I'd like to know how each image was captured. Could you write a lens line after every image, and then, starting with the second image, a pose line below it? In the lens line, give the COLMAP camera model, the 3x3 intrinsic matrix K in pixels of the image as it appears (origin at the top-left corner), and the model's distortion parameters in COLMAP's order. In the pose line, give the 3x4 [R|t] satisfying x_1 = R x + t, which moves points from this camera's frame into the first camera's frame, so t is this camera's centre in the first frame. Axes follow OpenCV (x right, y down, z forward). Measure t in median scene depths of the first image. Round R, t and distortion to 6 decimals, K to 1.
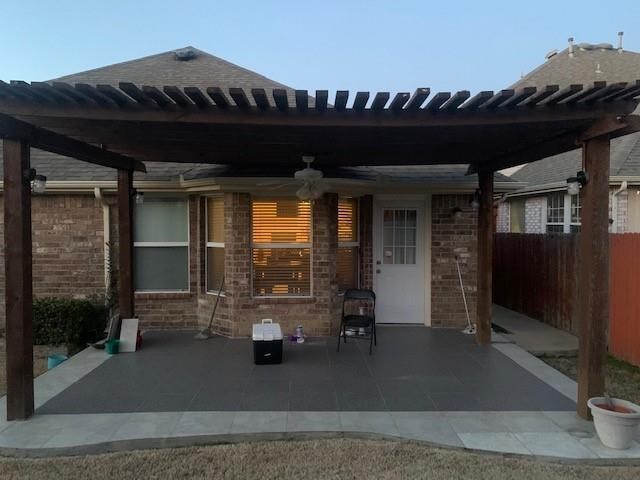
lens RADIAL K [[475.8, 0, 320.0], [0, 475.8, 240.0], [0, 0, 1]] dist [0.072431, -0.115340]
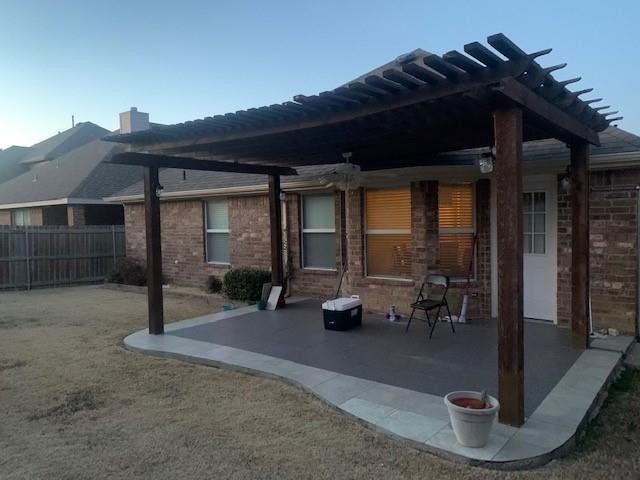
lens RADIAL K [[475.8, 0, 320.0], [0, 475.8, 240.0], [0, 0, 1]] dist [0.072431, -0.115340]
pose [[0.767179, 0.012508, -0.641311, 0.509439], [0.002730, 0.999737, 0.022765, 0.004500], [0.641428, -0.019216, 0.766943, 0.053700]]
